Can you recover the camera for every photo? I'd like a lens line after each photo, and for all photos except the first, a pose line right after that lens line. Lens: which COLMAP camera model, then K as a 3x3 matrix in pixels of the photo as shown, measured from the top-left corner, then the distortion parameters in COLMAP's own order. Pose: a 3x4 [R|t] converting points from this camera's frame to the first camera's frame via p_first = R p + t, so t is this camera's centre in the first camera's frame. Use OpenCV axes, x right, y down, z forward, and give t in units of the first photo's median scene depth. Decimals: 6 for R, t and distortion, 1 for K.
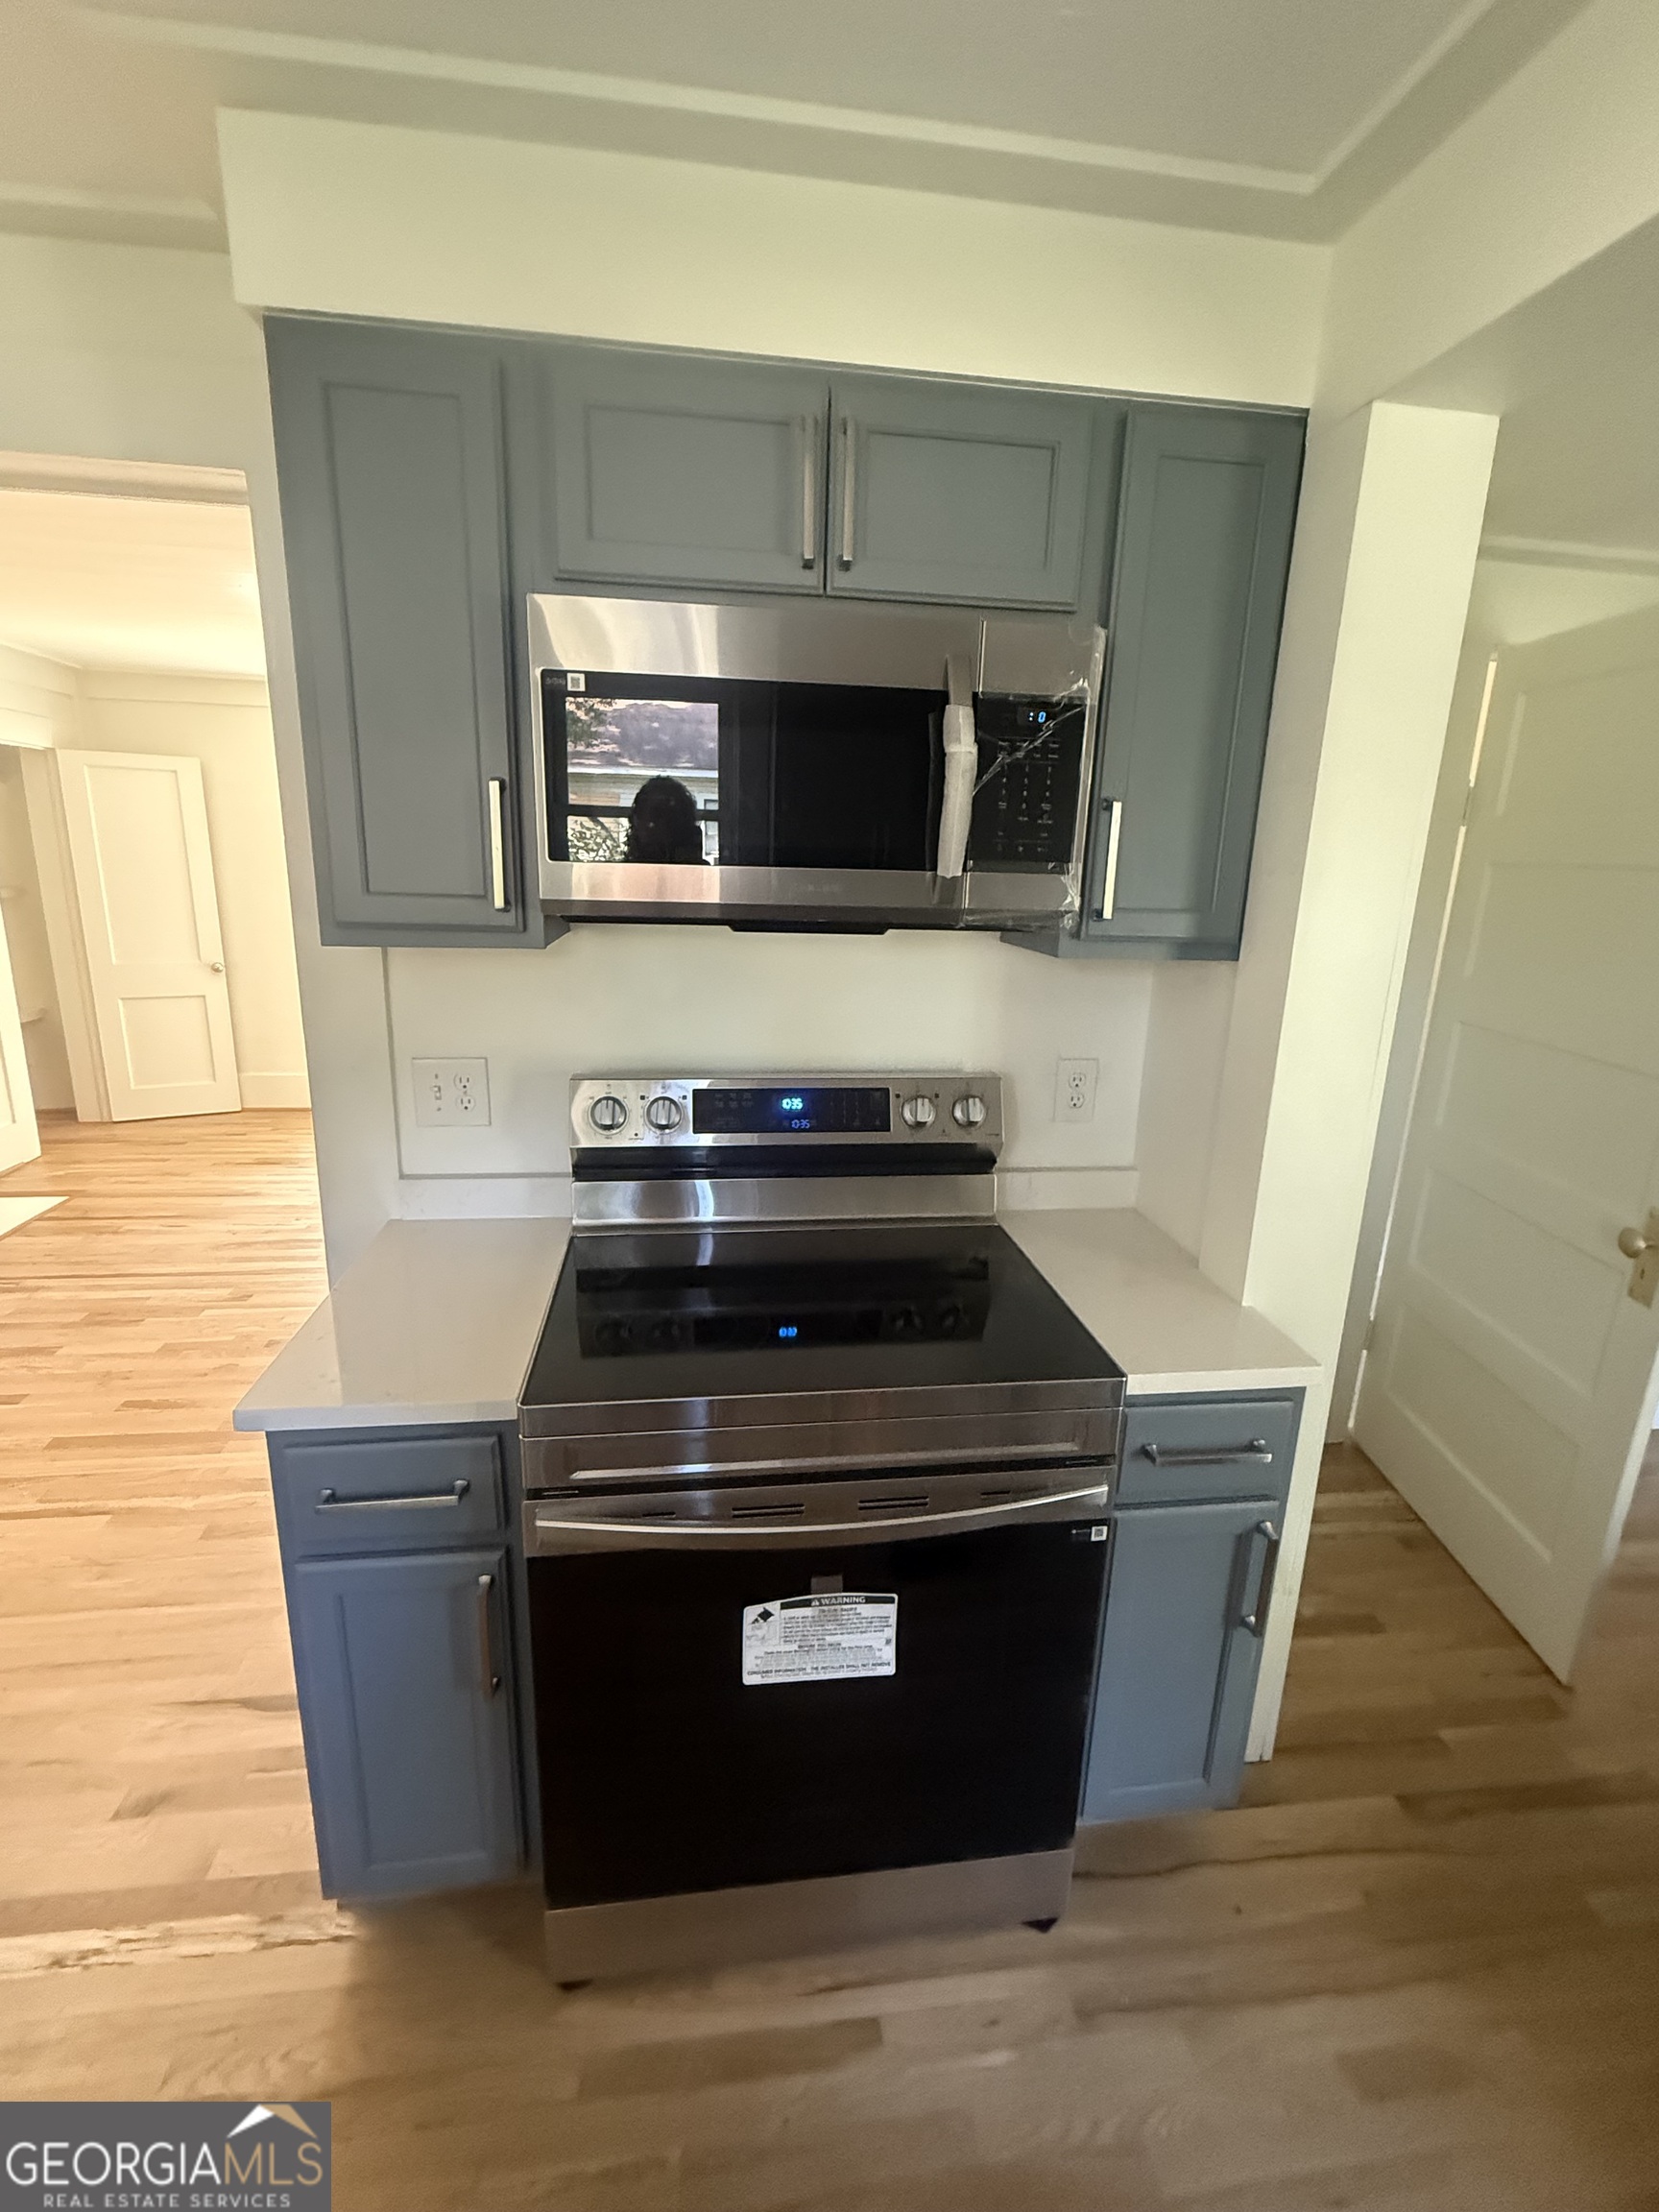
lens RADIAL K [[969.2, 0, 827.1], [0, 969.2, 1104.0], [0, 0, 1]] dist [0.001425, 0.000125]
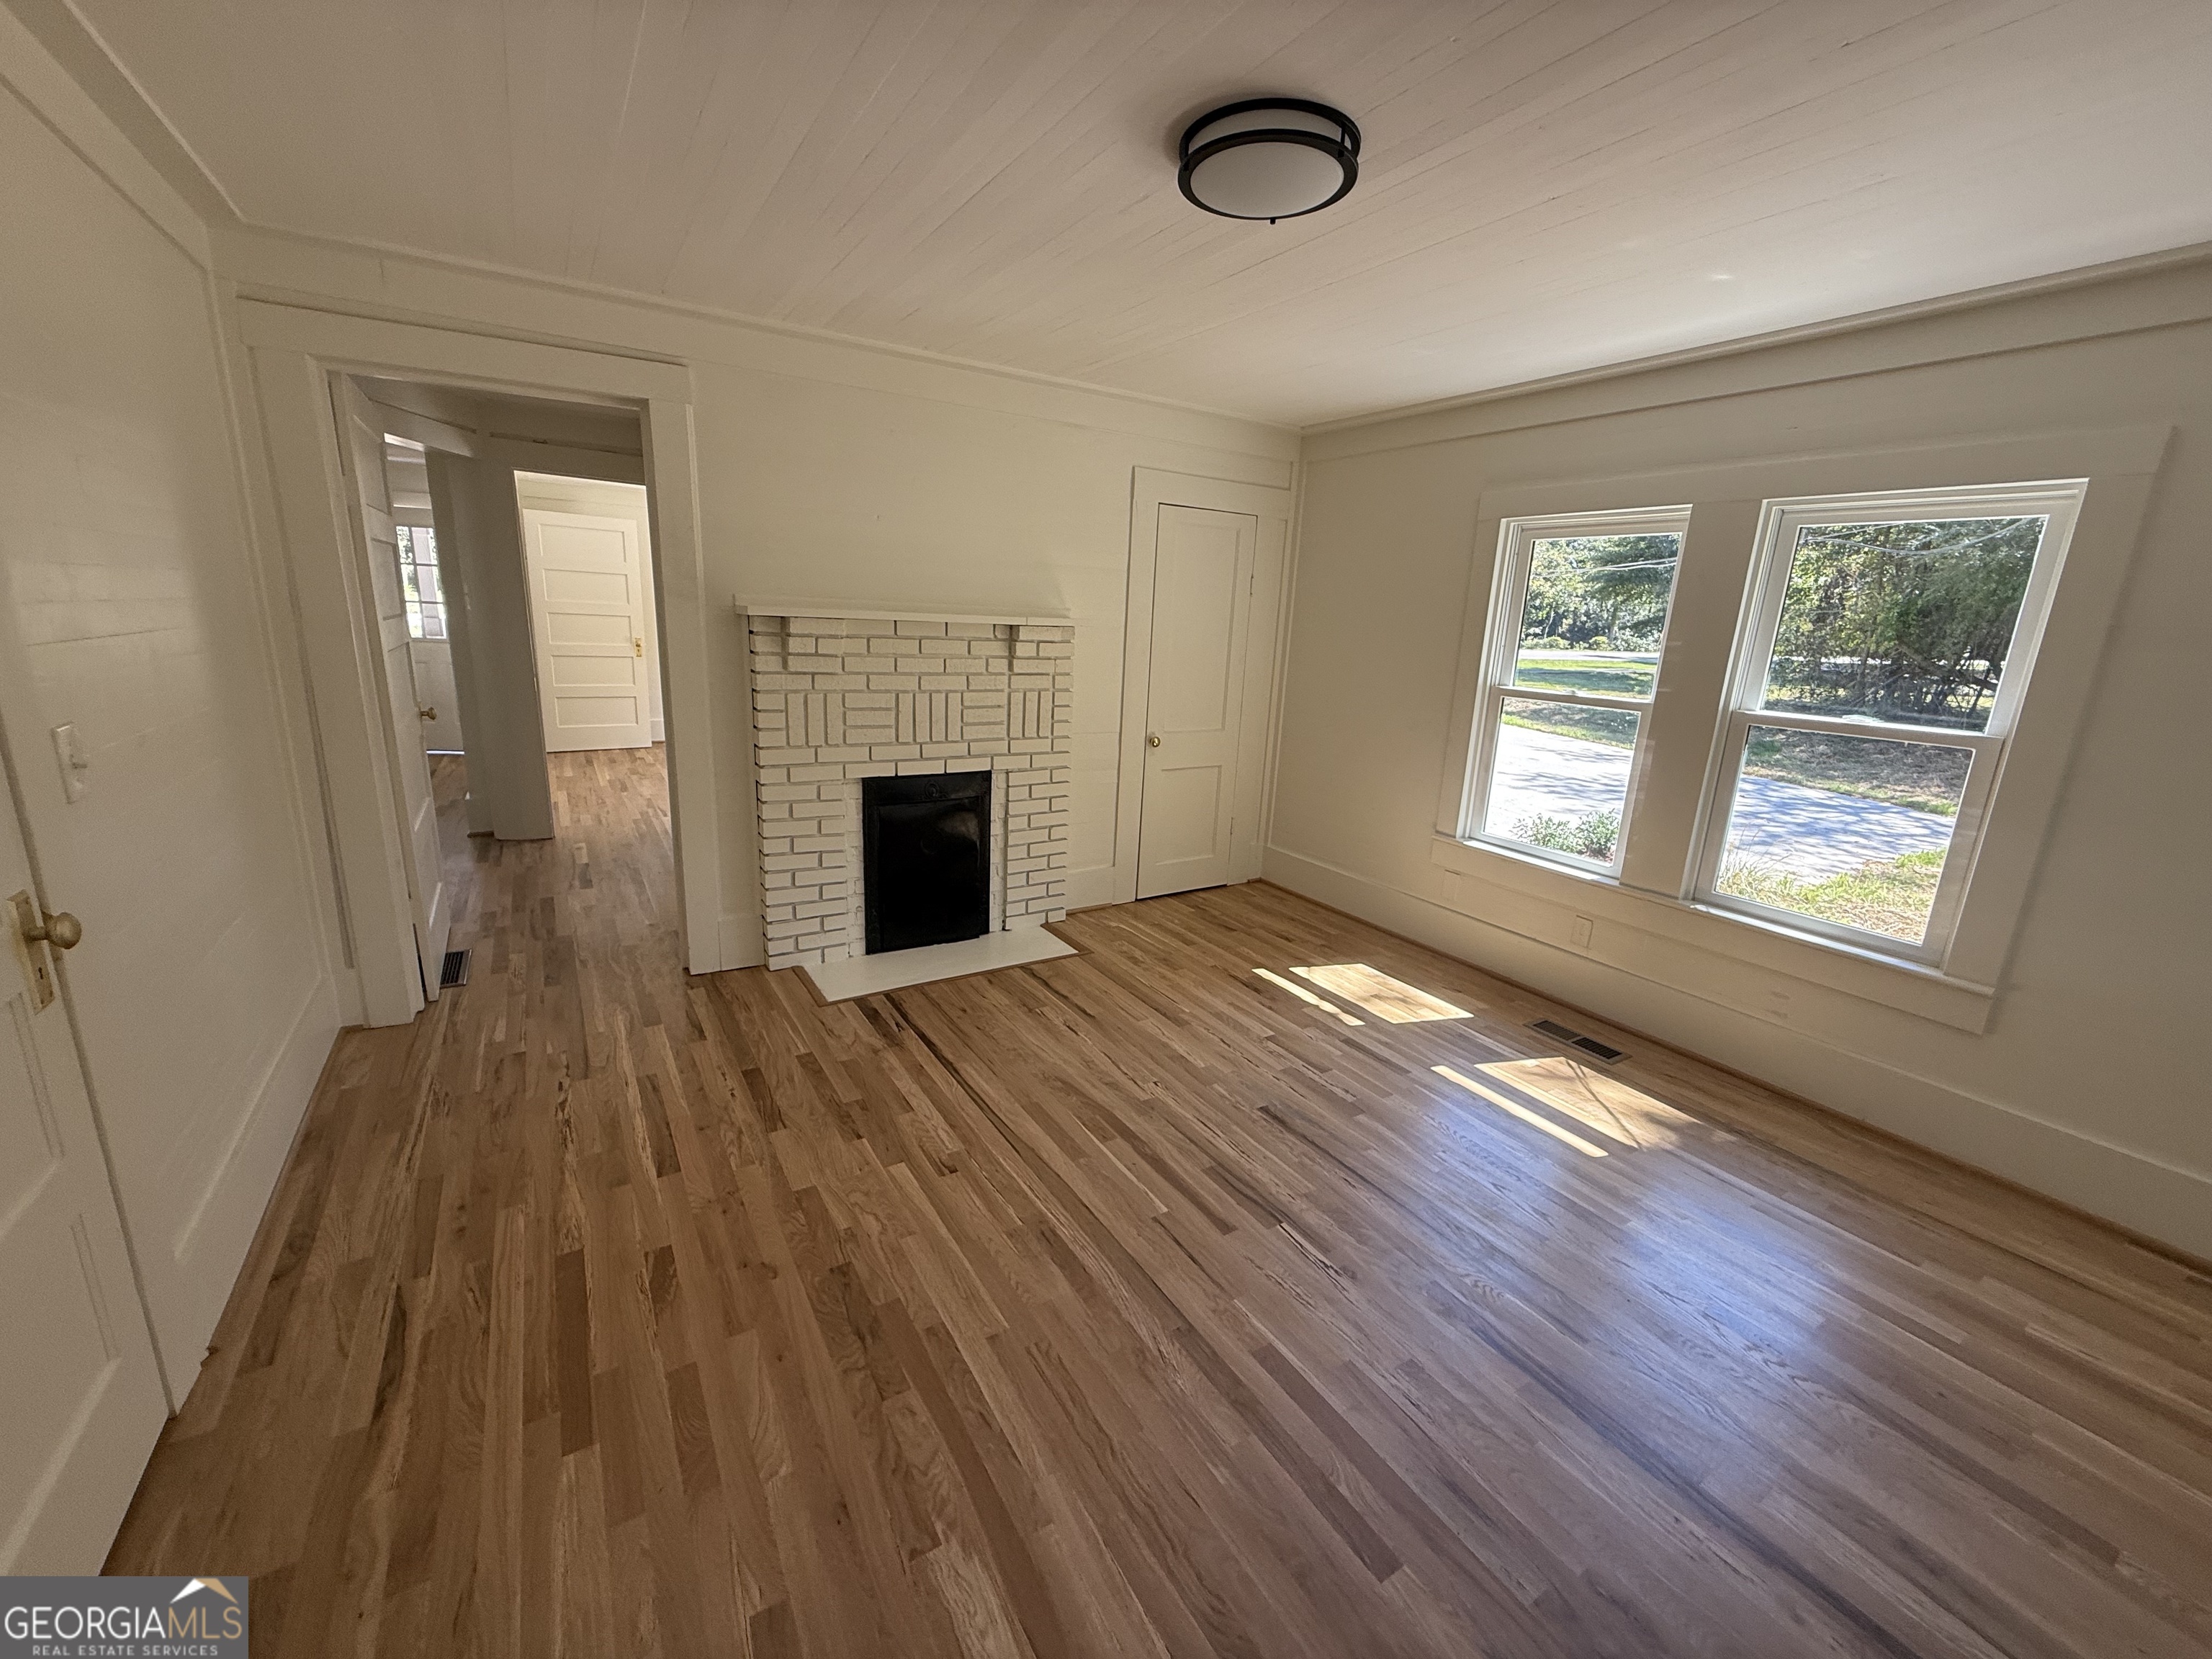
lens RADIAL K [[889.7, 0, 1100.3], [0, 889.7, 830.6], [0, 0, 1]] dist [0.002211, 0.000089]
pose [[0.410145, 0.202427, -0.889272, 0.007633], [-0.249888, 0.962686, 0.103886, -0.131497], [0.877118, 0.179610, 0.445425, 0.632741]]
